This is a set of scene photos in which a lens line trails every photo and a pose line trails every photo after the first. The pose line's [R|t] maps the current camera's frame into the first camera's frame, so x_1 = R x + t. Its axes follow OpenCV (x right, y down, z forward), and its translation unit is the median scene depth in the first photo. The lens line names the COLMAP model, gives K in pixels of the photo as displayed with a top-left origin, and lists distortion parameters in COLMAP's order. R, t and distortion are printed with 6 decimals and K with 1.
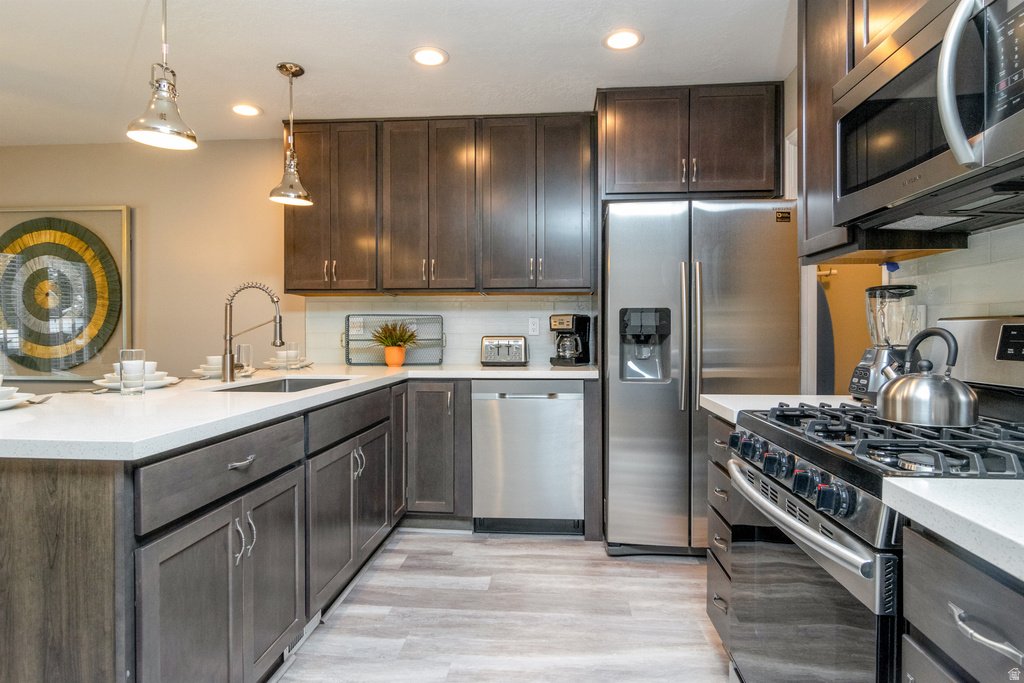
lens RADIAL K [[552.0, 0, 512.0], [0, 552.0, 341.5], [0, 0, 1]] dist [-0.001688, 0.000159]
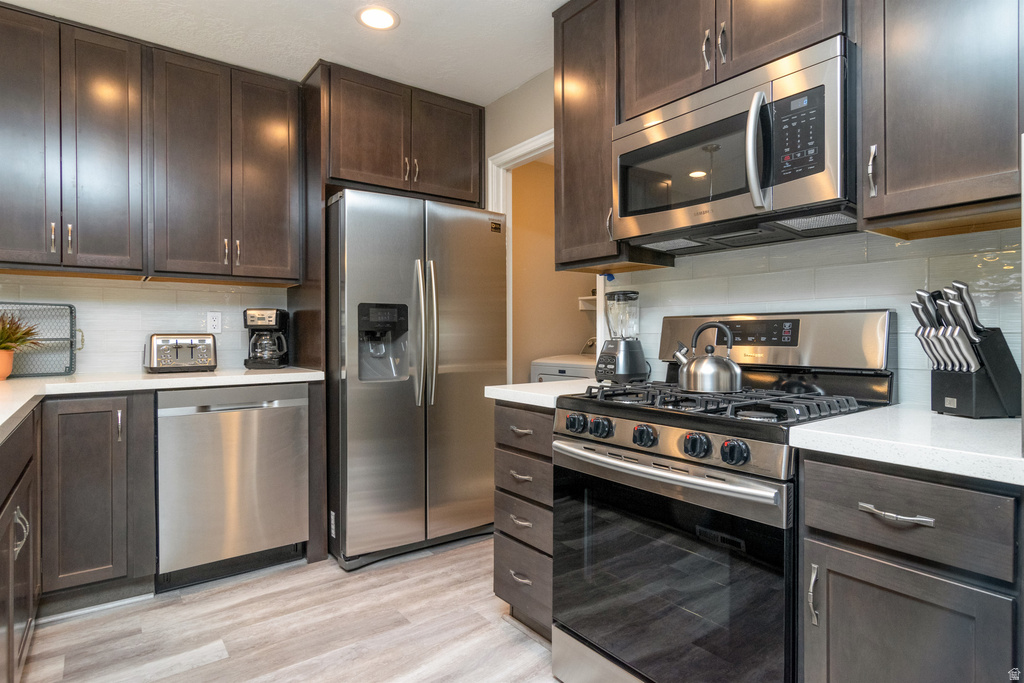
lens RADIAL K [[548.1, 0, 512.0], [0, 548.1, 341.5], [0, 0, 1]] dist [-0.000871, -0.000679]
pose [[0.748416, -0.008871, 0.663170, -0.207967], [0.011653, 0.999932, 0.000226, 0.007193], [-0.663127, 0.007559, 0.748469, 0.123221]]
